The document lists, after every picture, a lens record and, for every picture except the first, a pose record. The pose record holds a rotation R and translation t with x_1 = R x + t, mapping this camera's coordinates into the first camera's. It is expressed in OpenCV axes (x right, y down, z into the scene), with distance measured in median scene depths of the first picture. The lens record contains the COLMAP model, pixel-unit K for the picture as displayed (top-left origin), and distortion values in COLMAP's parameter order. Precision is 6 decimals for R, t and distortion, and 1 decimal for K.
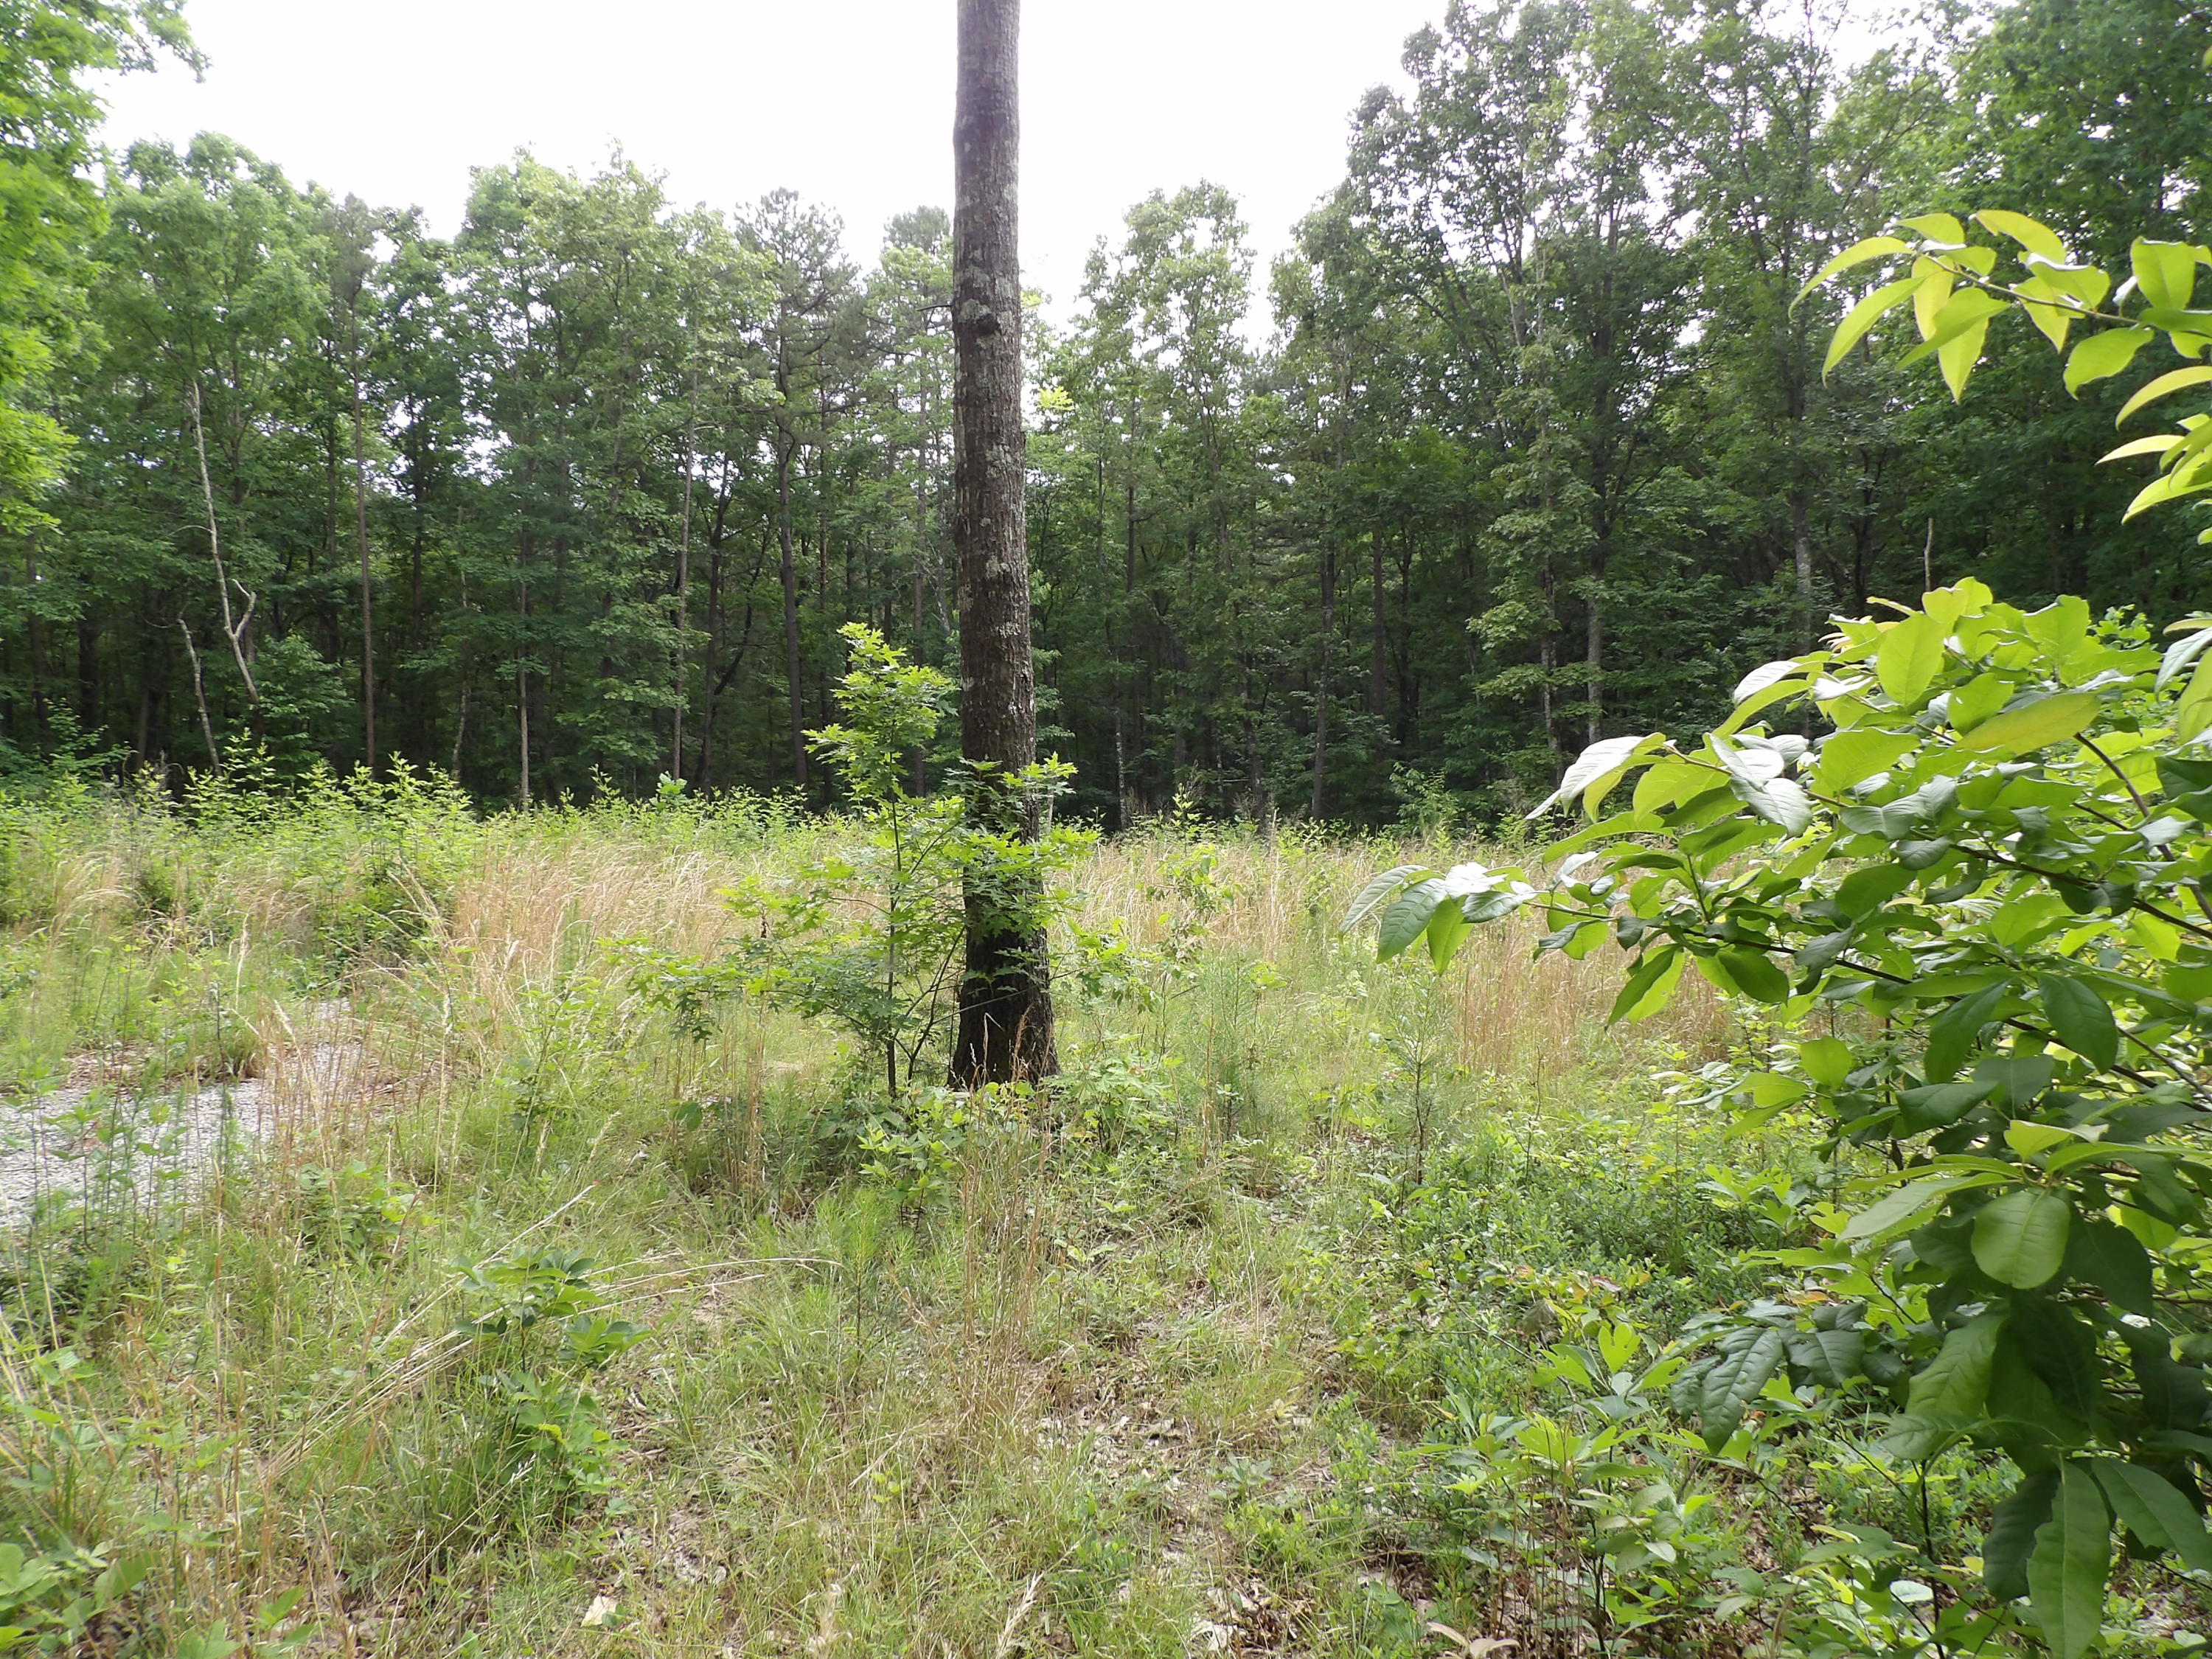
lens RADIAL K [[1553.2, 0, 1092.0], [0, 1553.2, 851.6], [0, 0, 1]] dist [-0.013011, -0.001984]
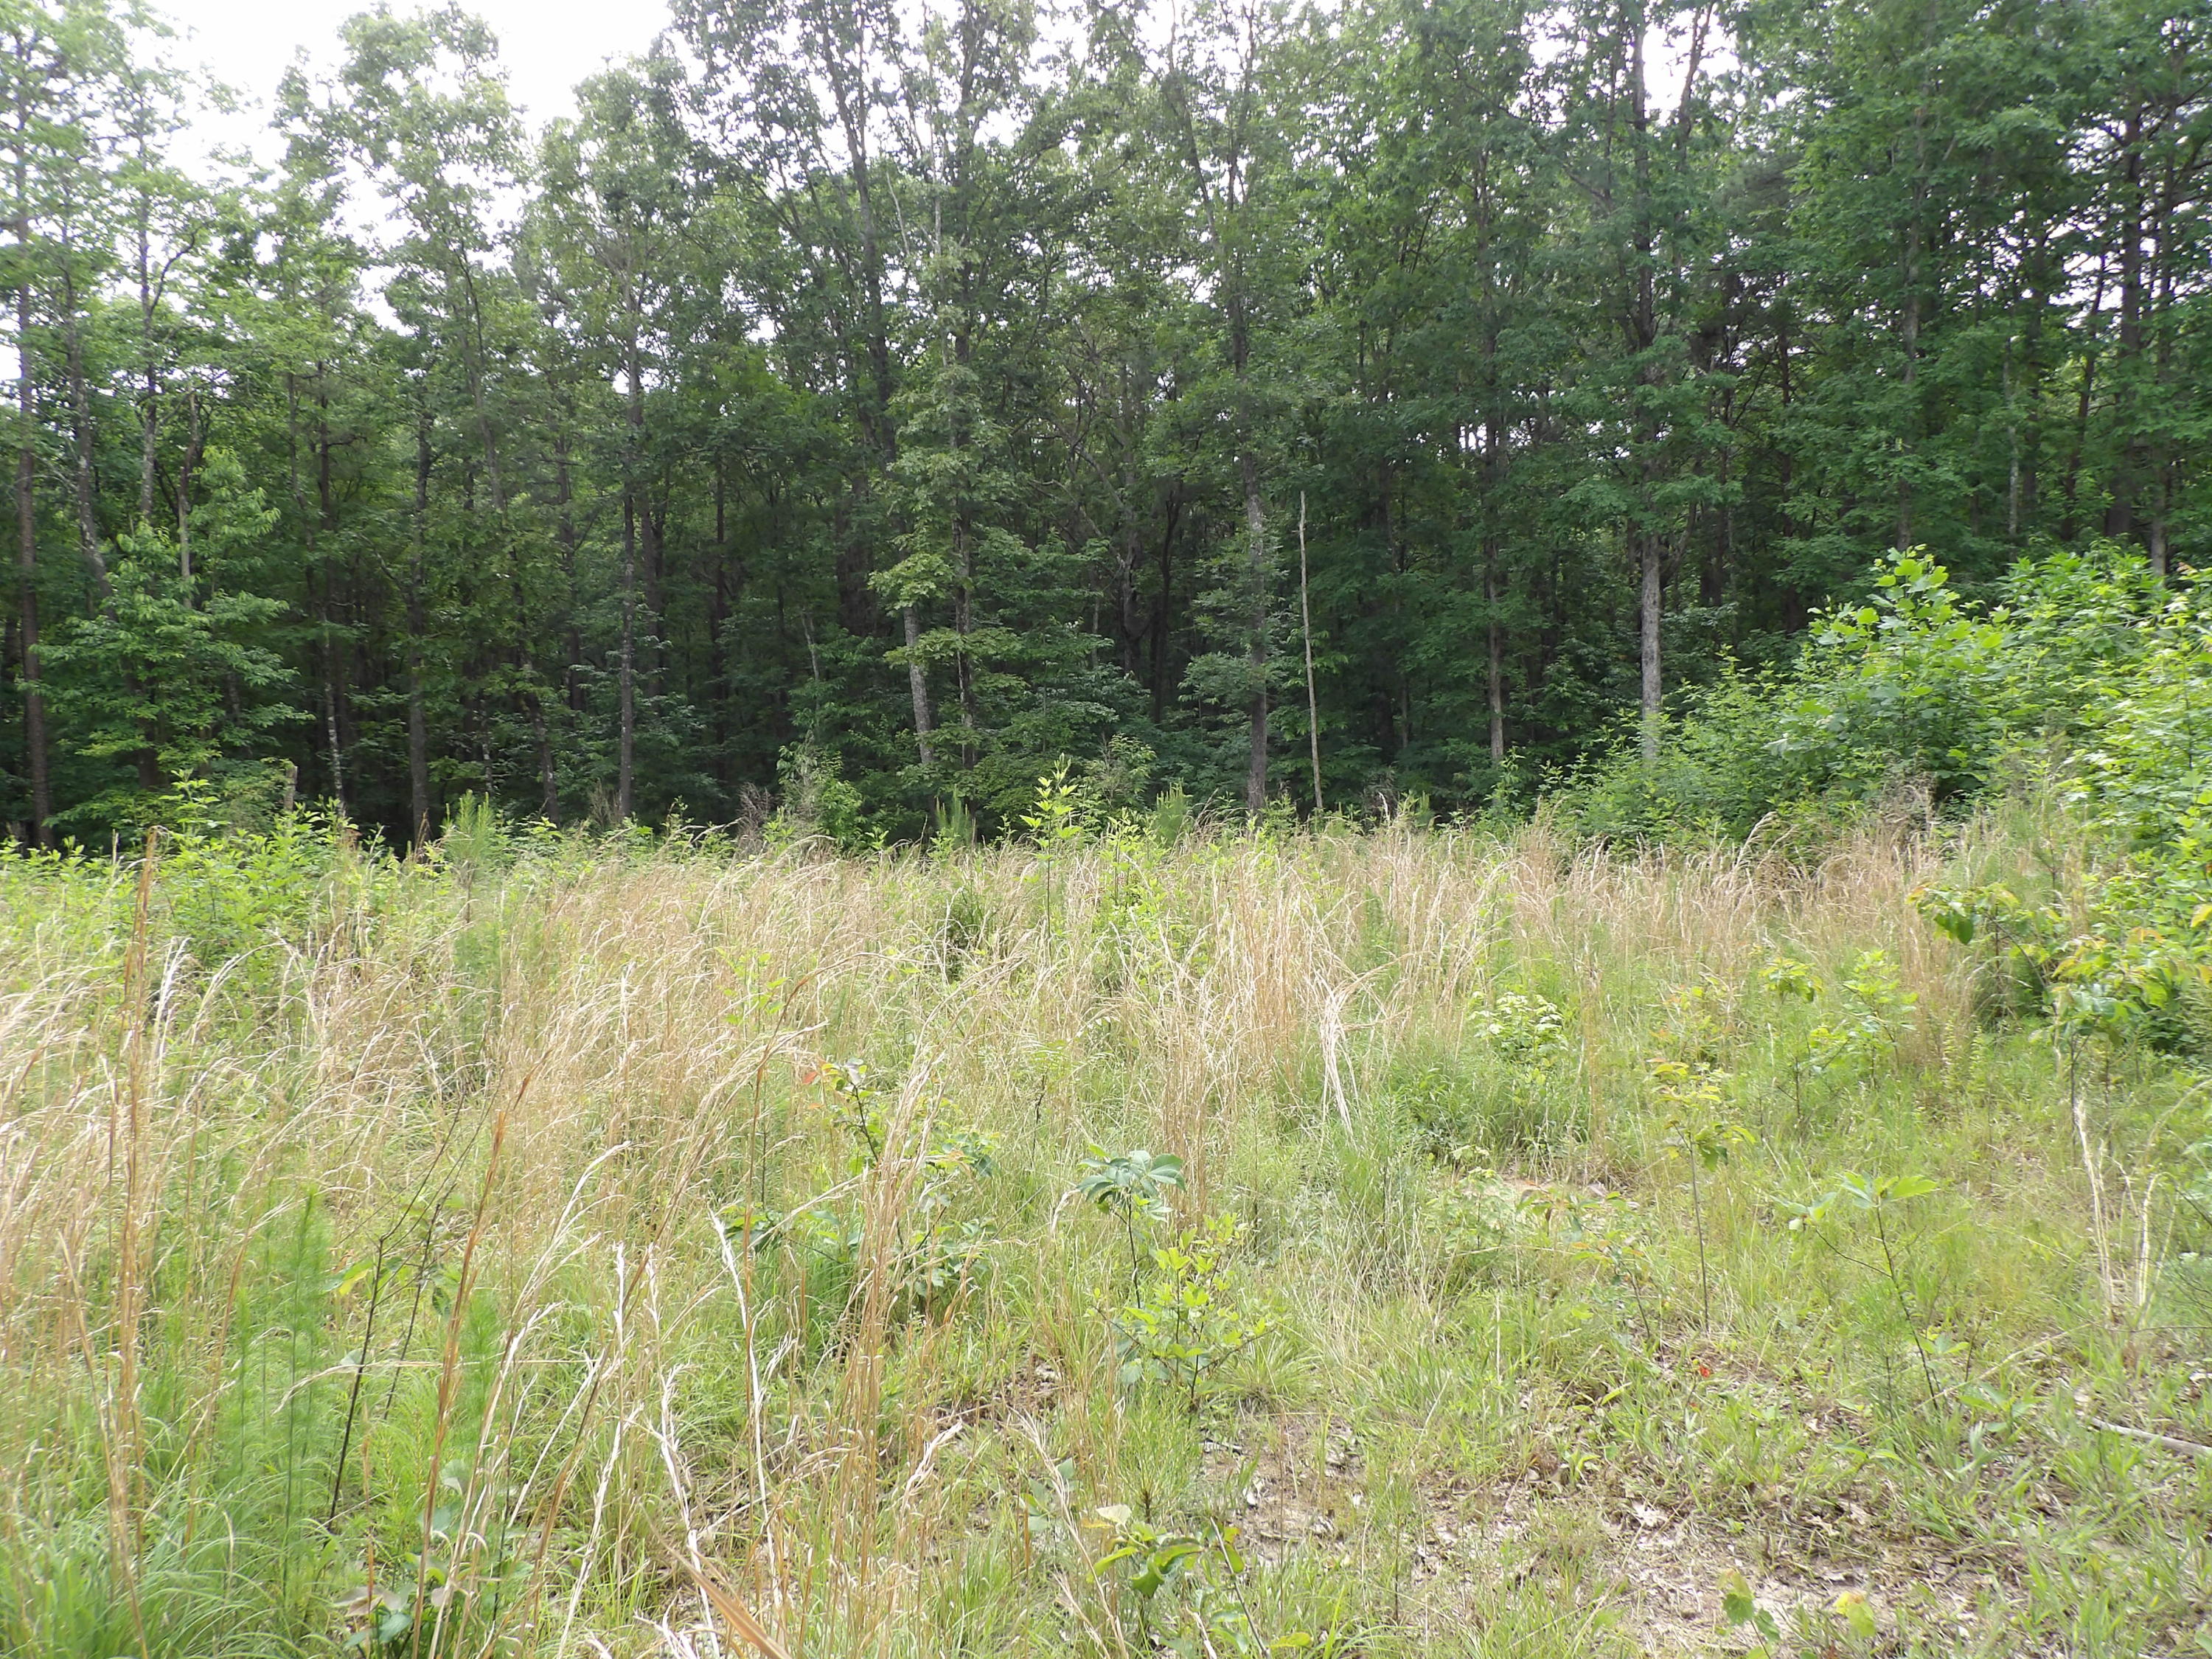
lens RADIAL K [[1553.2, 0, 1099.2], [0, 1553.2, 820.5], [0, 0, 1]] dist [-0.013011, -0.001984]
pose [[0.844373, -0.035912, 0.534551, -0.101061], [0.045195, 0.998969, -0.004278, -0.007412], [-0.533846, 0.027771, 0.845126, 0.225223]]
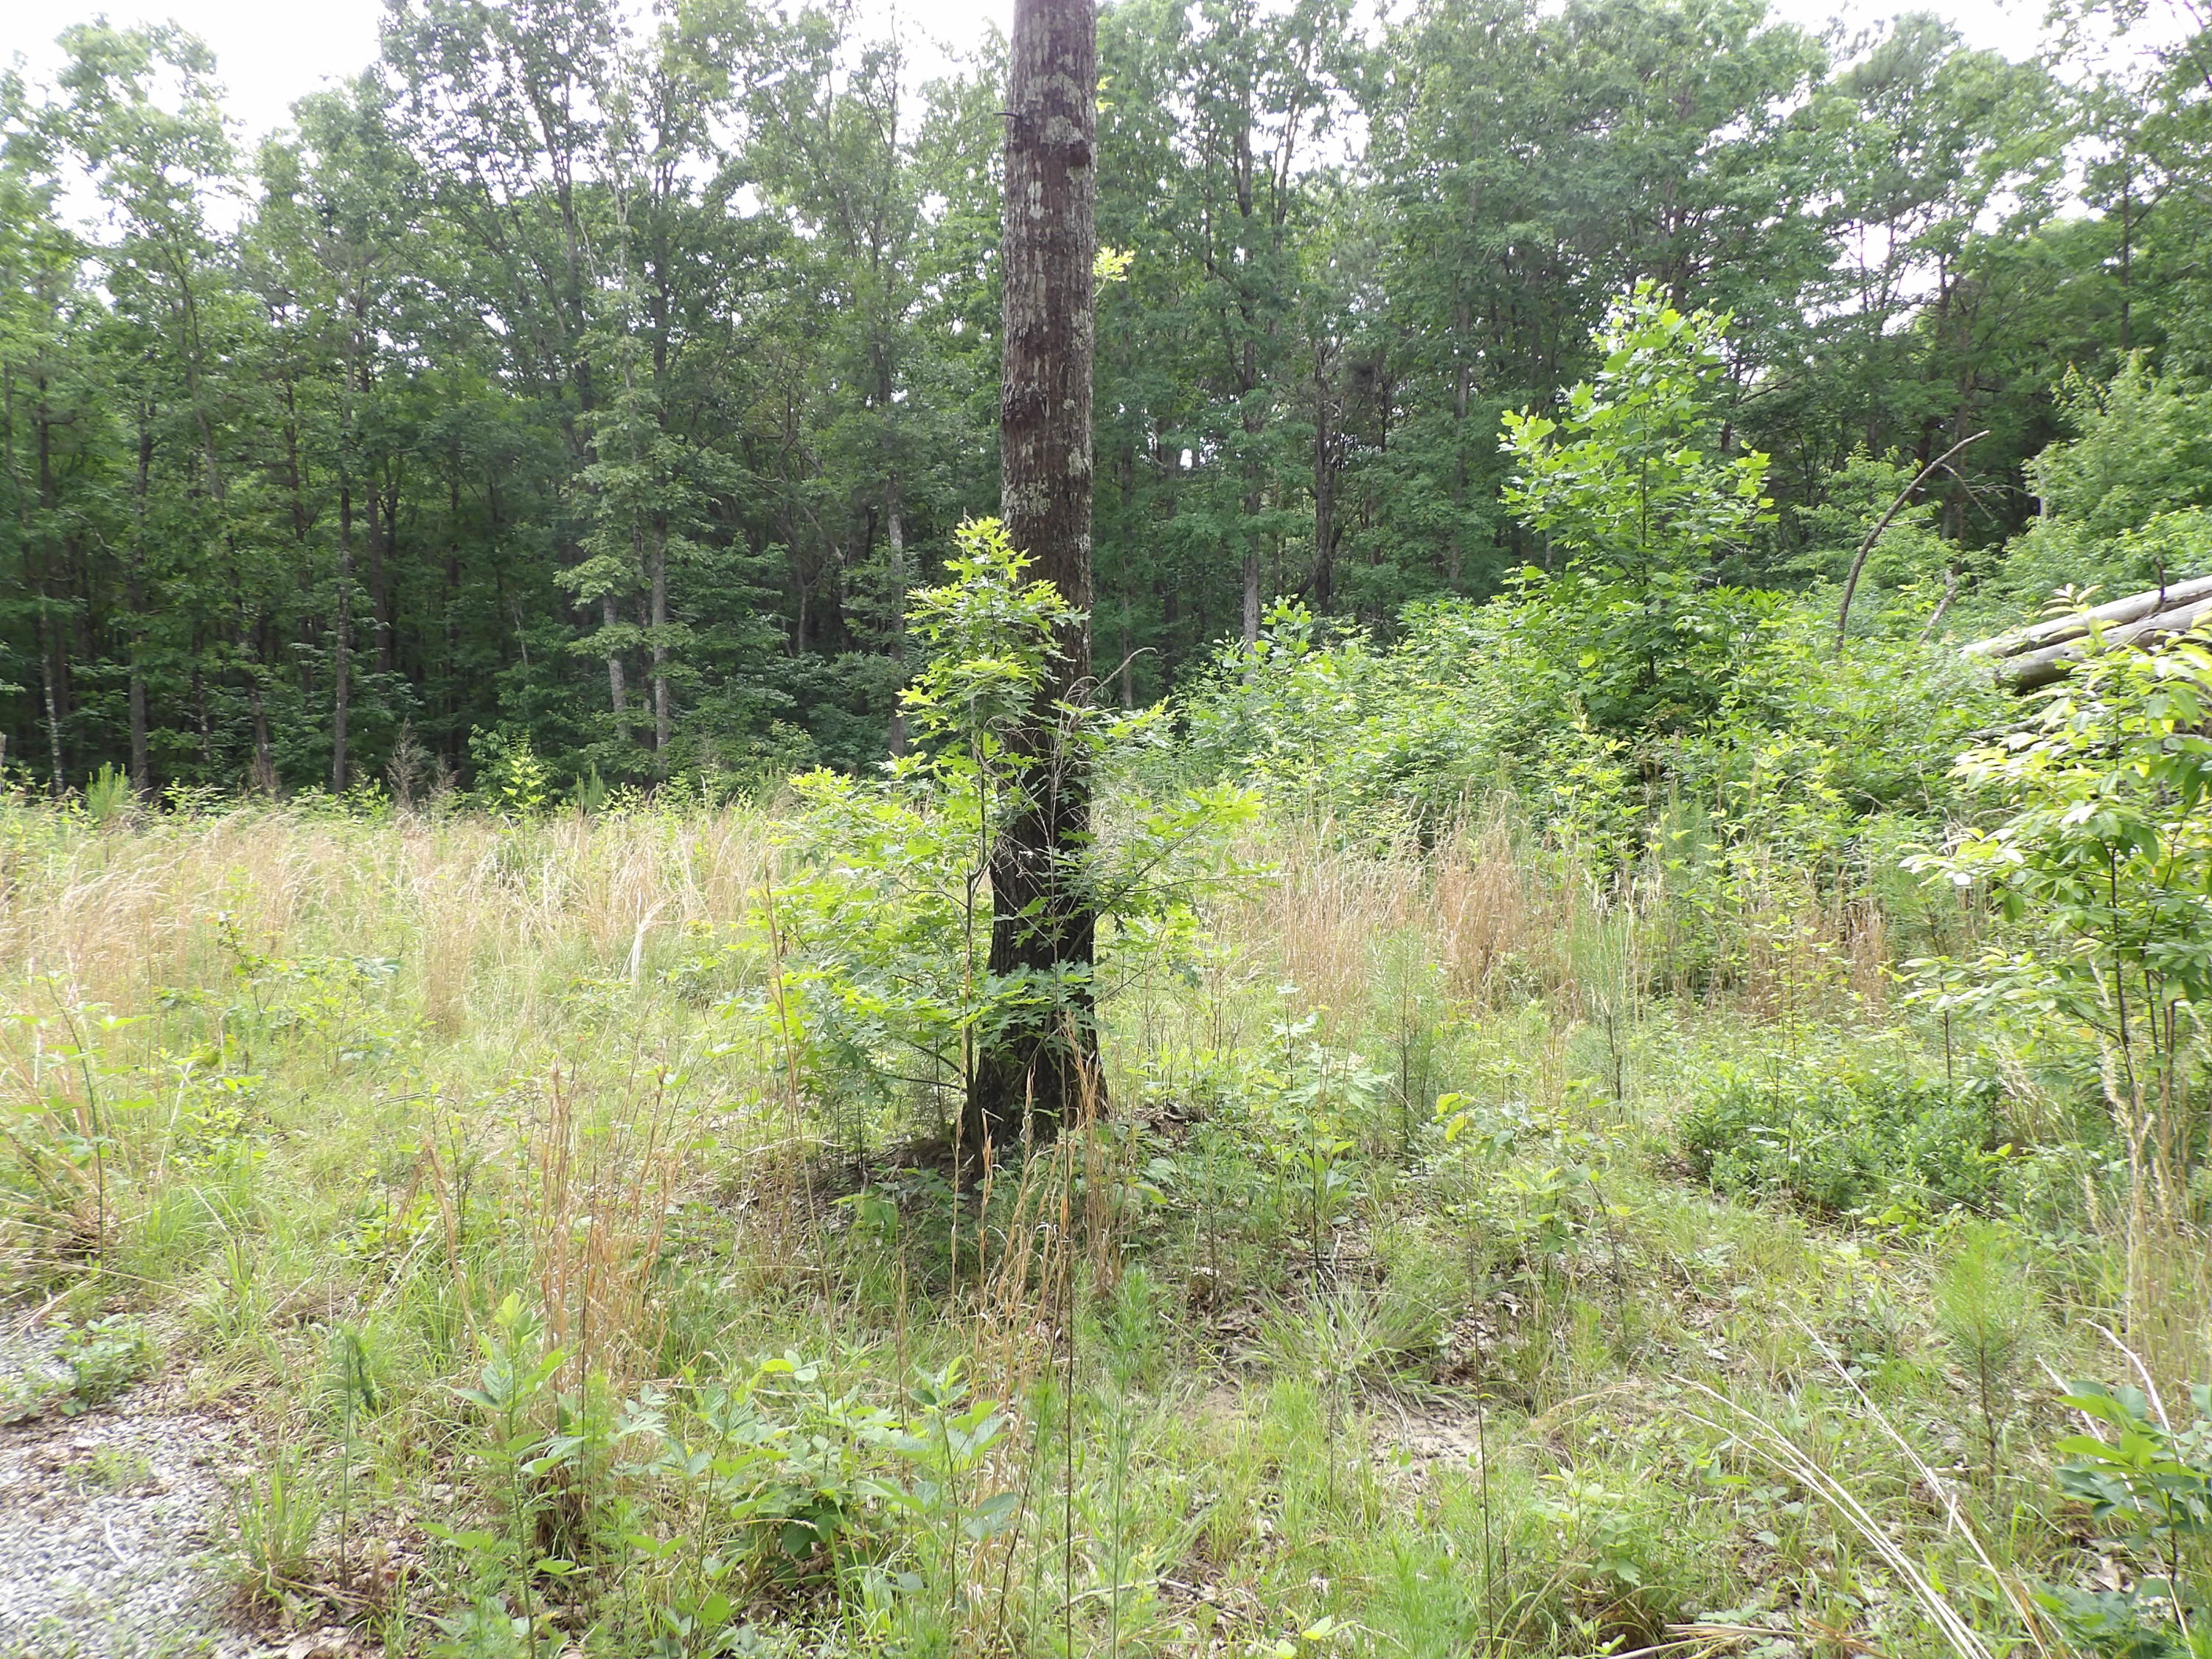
lens RADIAL K [[1553.2, 0, 1098.6], [0, 1553.2, 819.4], [0, 0, 1]] dist [-0.013011, -0.001984]
pose [[0.771271, -0.035341, 0.635525, -0.101258], [0.034091, 0.999318, 0.014198, -0.002286], [-0.635593, 0.010715, 0.771950, 0.069152]]
